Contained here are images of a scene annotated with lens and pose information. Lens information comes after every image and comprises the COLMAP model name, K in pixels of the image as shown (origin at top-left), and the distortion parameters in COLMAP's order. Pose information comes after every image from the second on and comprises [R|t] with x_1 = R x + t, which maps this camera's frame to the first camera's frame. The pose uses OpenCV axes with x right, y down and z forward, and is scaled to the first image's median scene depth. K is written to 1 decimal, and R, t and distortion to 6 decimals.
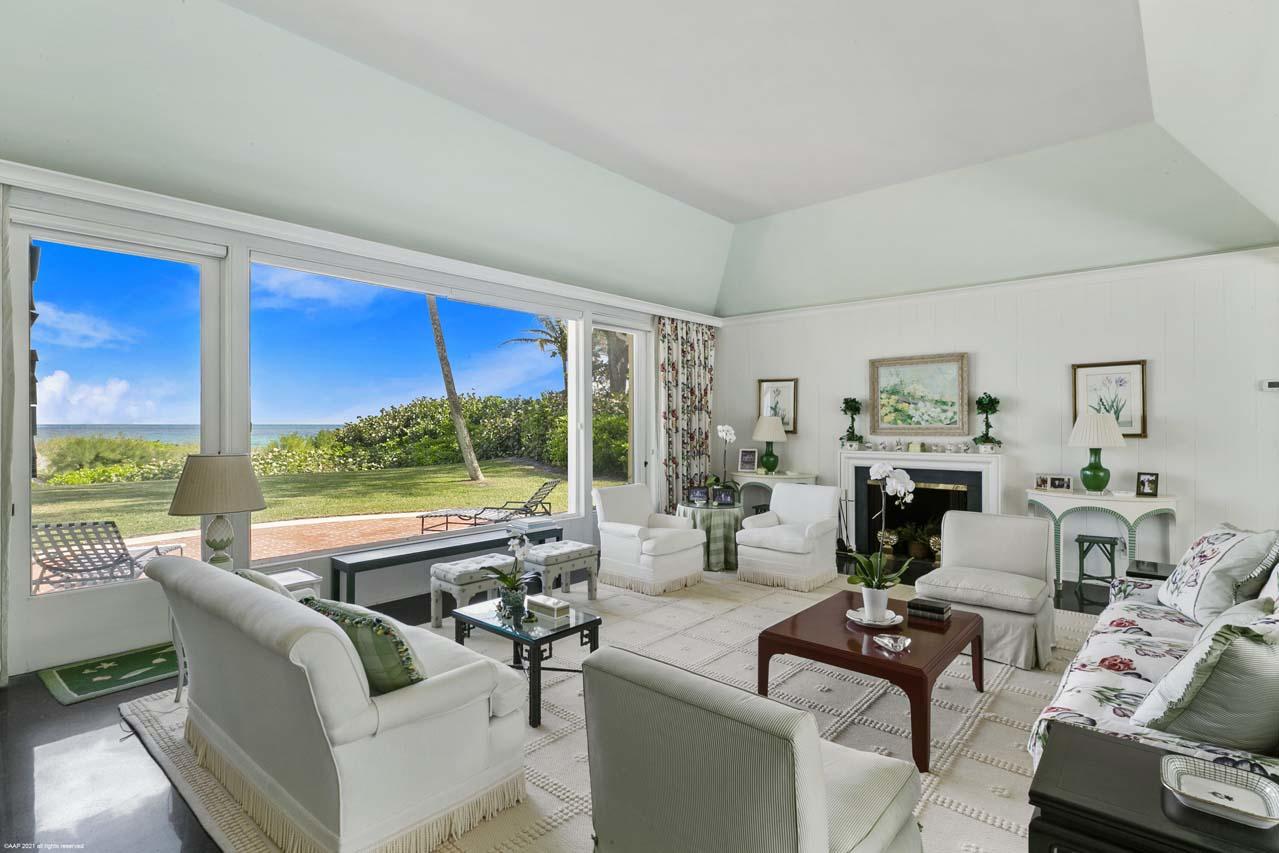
lens RADIAL K [[628.3, 0, 640.8], [0, 628.3, 427.5], [0, 0, 1]] dist [-0.000424, -0.000457]
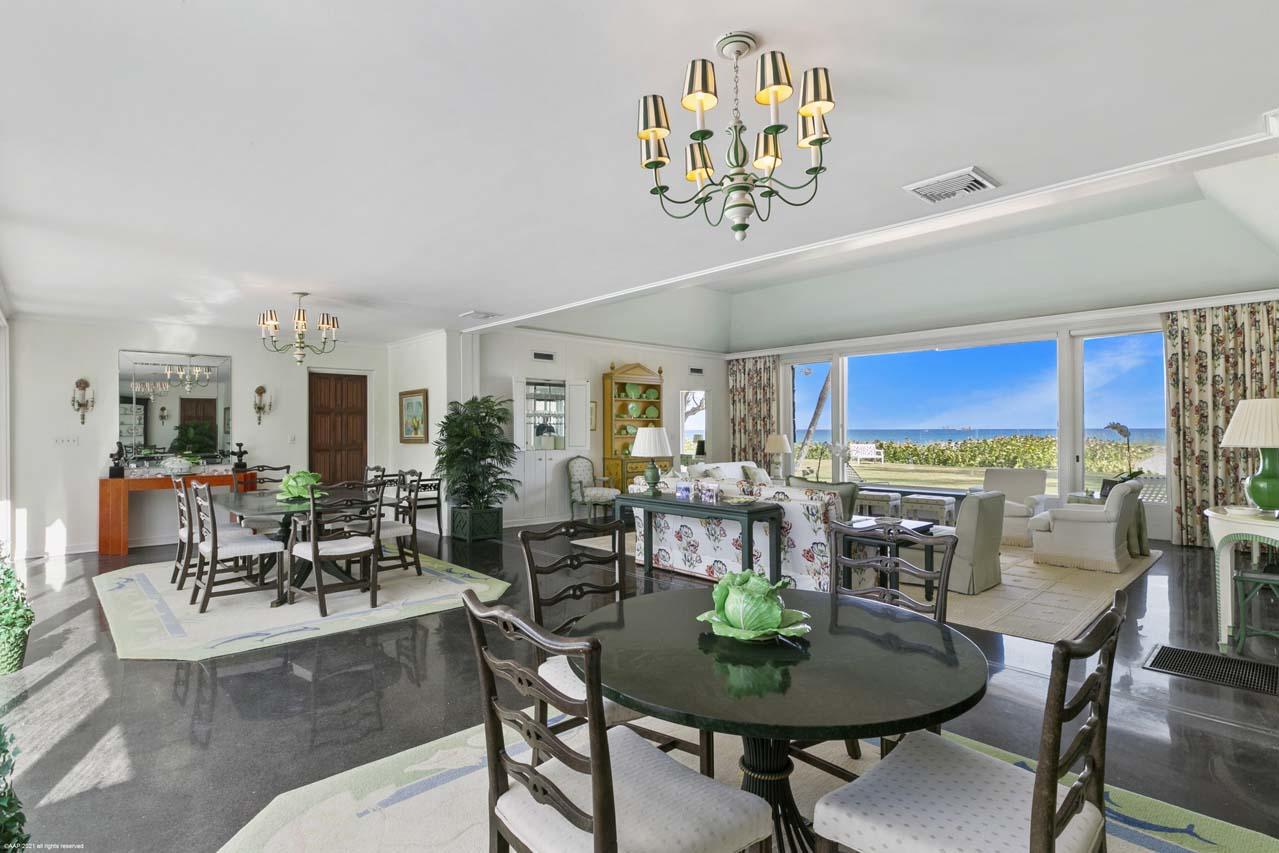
lens RADIAL K [[628.3, 0, 637.9], [0, 628.3, 422.1], [0, 0, 1]] dist [-0.000424, -0.000457]
pose [[-0.102208, -0.013116, -0.994677, 1.167116], [-0.002365, 0.999913, -0.012942, 0.010687], [0.994760, 0.001029, -0.102230, 0.290165]]
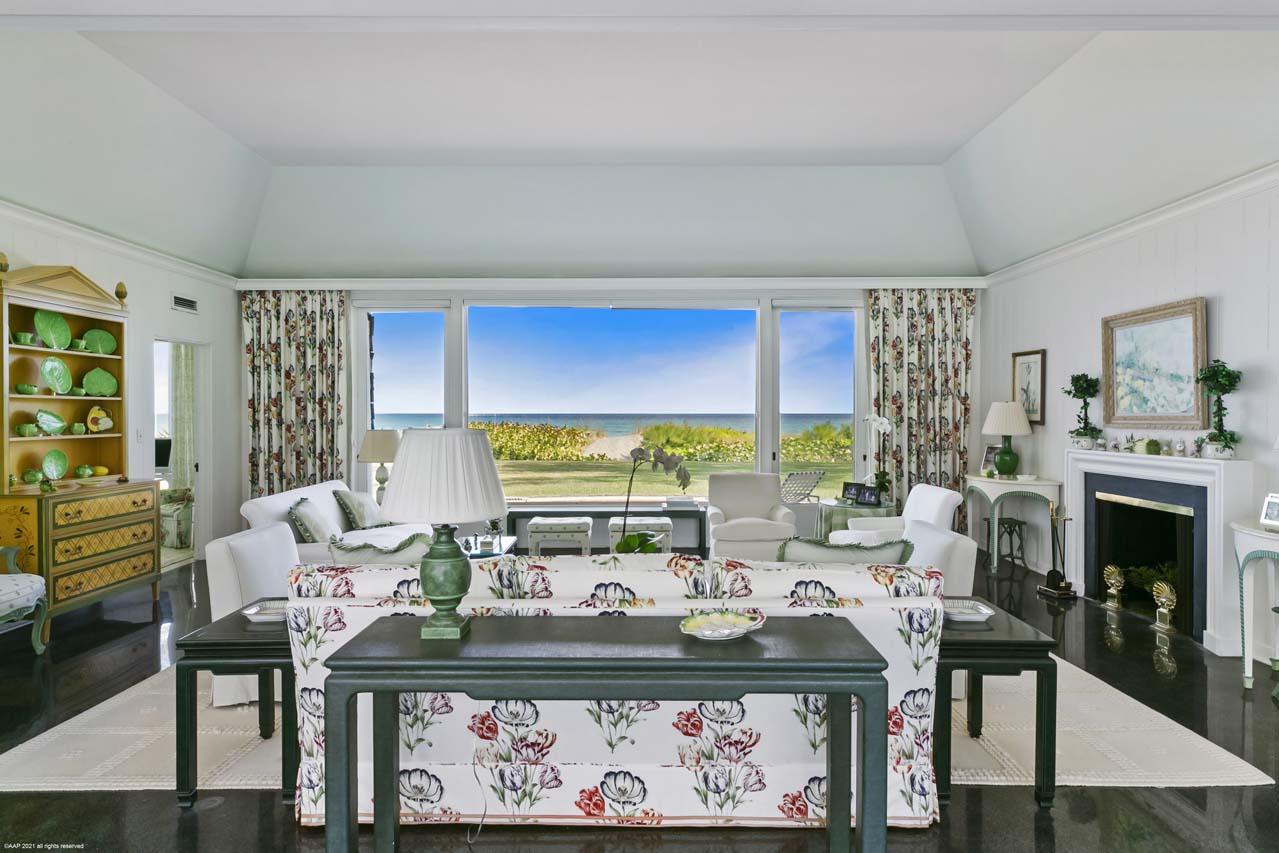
lens RADIAL K [[741.5, 0, 638.8], [0, 741.5, 422.9], [0, 0, 1]] dist [0.004154, 0.001052]
pose [[0.658956, 0.008318, -0.752135, 0.637407], [-0.002954, 0.999960, 0.008471, 0.001717], [0.752176, -0.003360, 0.658954, 0.077576]]
